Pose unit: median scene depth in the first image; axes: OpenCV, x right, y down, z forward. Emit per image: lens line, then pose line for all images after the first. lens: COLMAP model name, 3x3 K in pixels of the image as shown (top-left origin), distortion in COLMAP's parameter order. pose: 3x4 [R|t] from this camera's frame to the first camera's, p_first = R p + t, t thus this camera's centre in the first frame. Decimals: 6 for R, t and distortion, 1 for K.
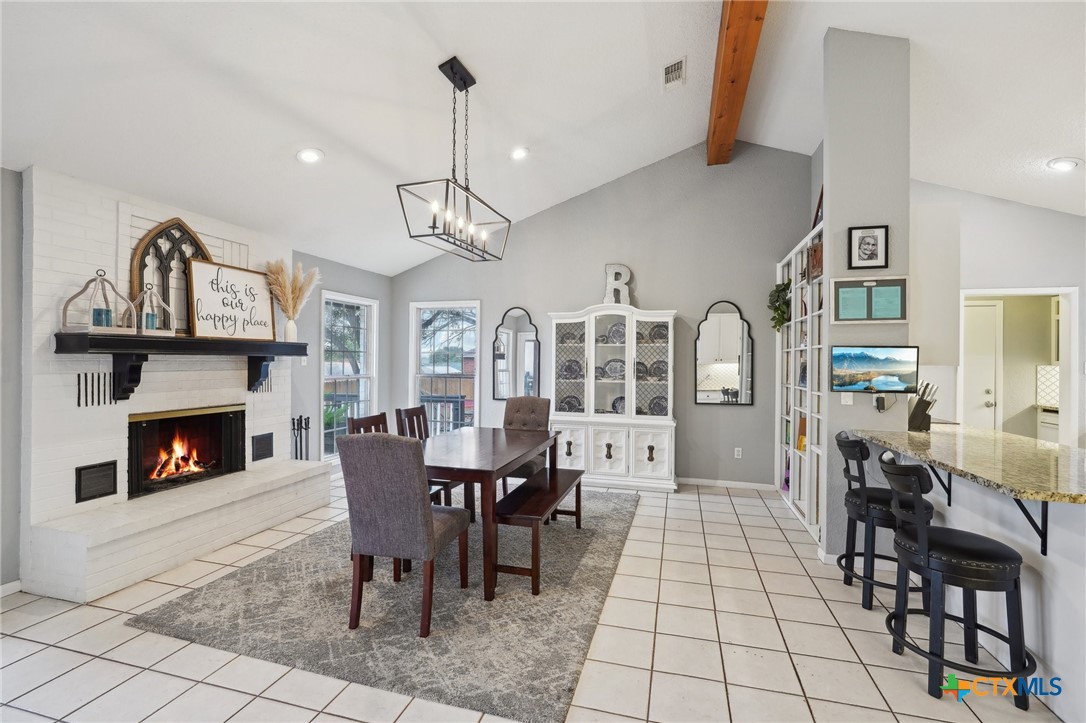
lens RADIAL K [[476.7, 0, 543.0], [0, 476.7, 361.5], [0, 0, 1]] dist [-0.003125, 0.000425]
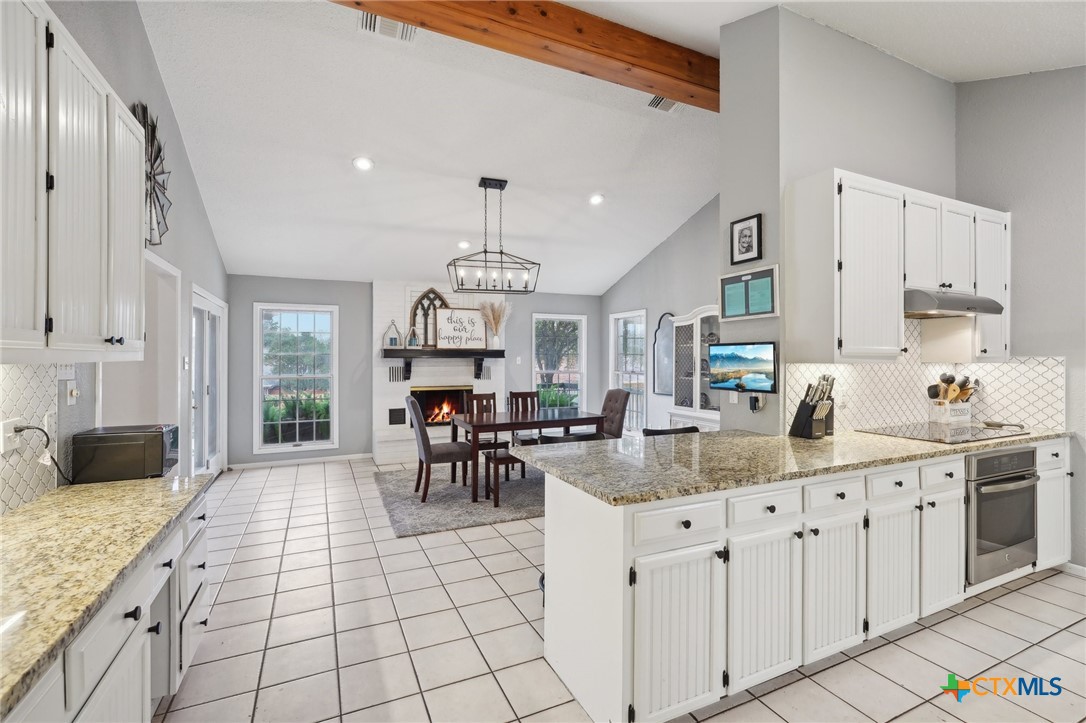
lens RADIAL K [[481.7, 0, 547.8], [0, 481.7, 359.7], [0, 0, 1]] dist [0.000534, 0.000522]
pose [[0.660748, -0.006131, -0.750582, 1.056063], [0.002900, 0.999980, -0.005615, 0.005377], [0.750602, 0.001533, 0.660753, 0.054793]]
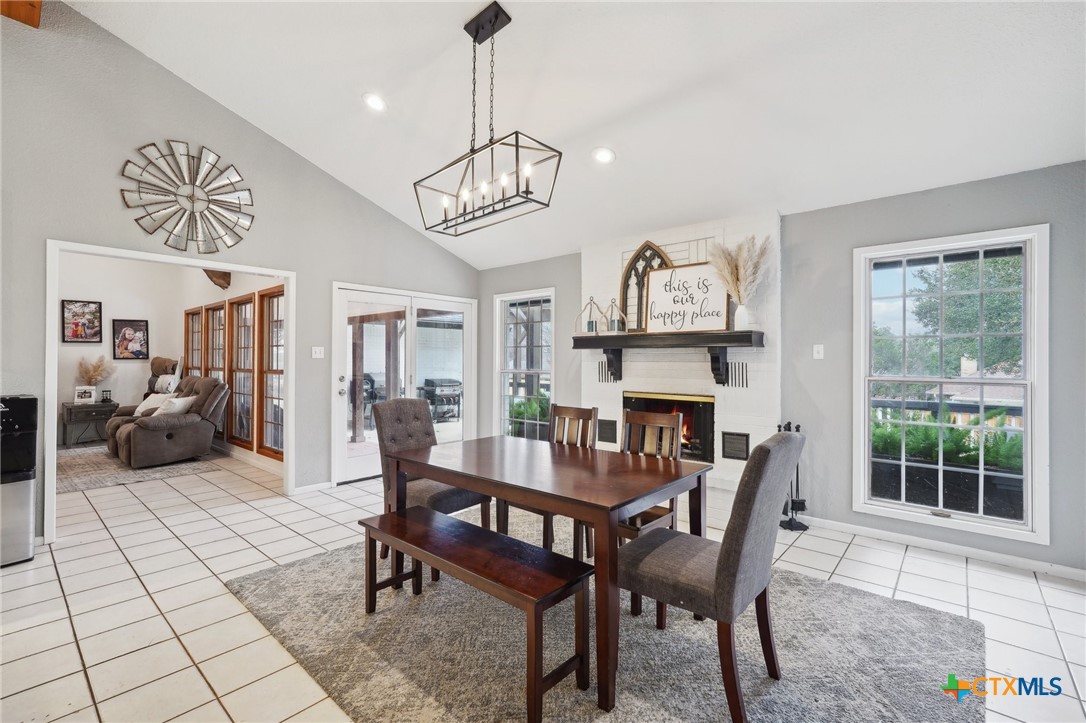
lens RADIAL K [[481.7, 0, 547.8], [0, 481.7, 359.7], [0, 0, 1]] dist [0.000534, 0.000522]
pose [[-0.421561, -0.009559, -0.906750, 0.522629], [-0.008548, 0.999942, -0.006567, 0.026629], [0.906760, 0.004983, -0.421618, 1.341558]]
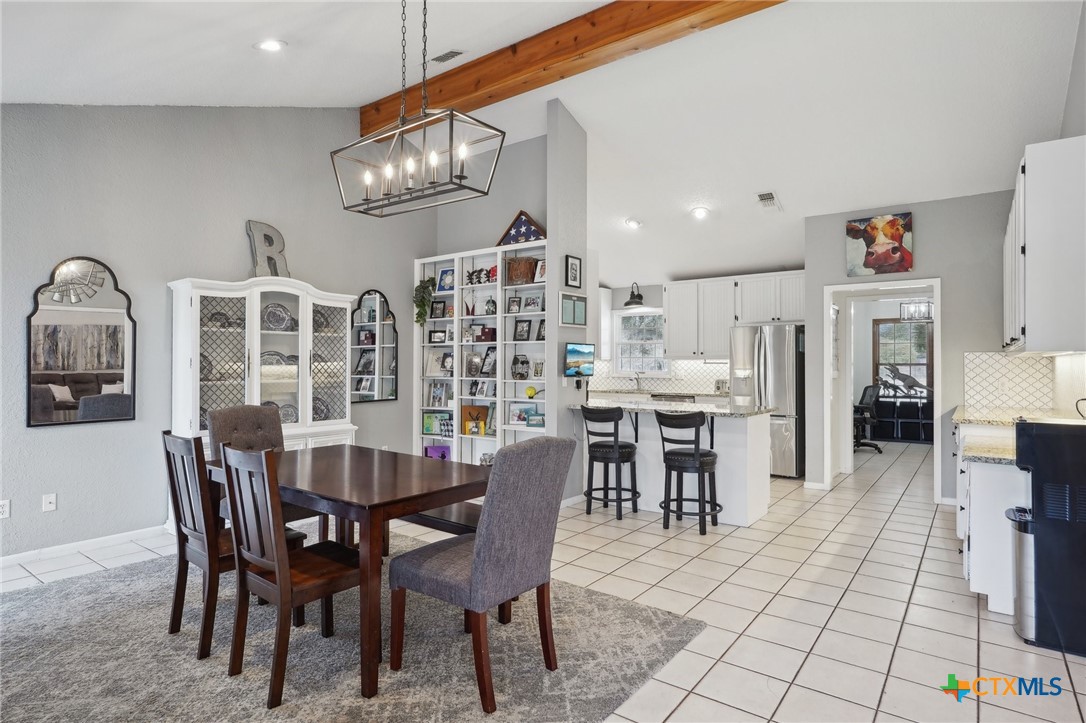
lens RADIAL K [[589.3, 0, 546.8], [0, 589.3, 356.9], [0, 0, 1]] dist [0.000891, 0.001187]
pose [[0.354344, 0.001317, 0.935114, -0.870423], [0.001077, 0.999998, -0.001816, 0.009403], [-0.935114, 0.001651, 0.354342, 0.429159]]
